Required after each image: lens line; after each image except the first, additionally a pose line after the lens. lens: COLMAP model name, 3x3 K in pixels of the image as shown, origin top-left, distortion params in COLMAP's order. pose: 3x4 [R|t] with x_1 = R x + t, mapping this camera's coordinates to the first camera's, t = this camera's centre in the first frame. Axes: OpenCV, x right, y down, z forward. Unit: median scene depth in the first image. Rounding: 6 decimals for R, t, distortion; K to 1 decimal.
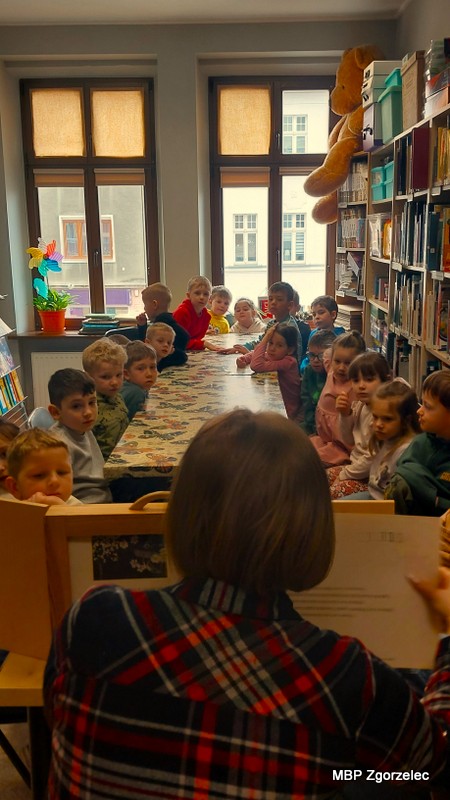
lens RADIAL K [[763.5, 0, 192.7], [0, 763.5, 381.6], [0, 0, 1]] dist [0.002668, -0.022060]
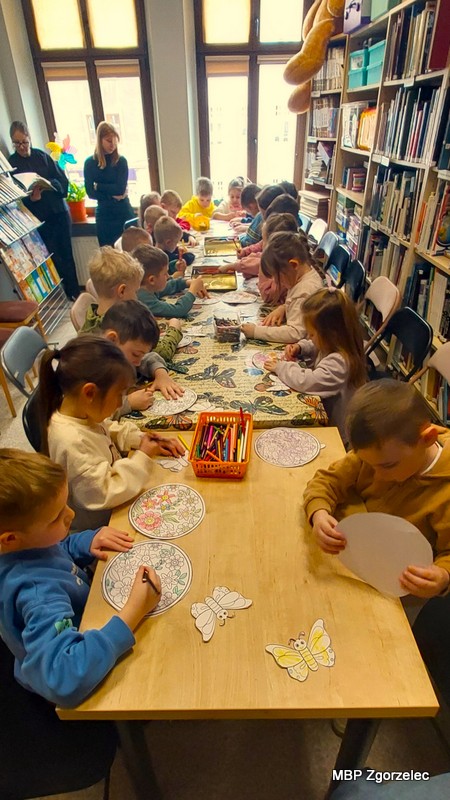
lens RADIAL K [[415.4, 0, 201.3], [0, 415.4, 402.5], [0, 0, 1]] dist [-0.014949, -0.001569]
pose [[0.998504, -0.044029, 0.032417, -0.015514], [0.027622, 0.917890, 0.395873, -0.061639], [-0.047185, -0.394385, 0.917733, 0.287935]]
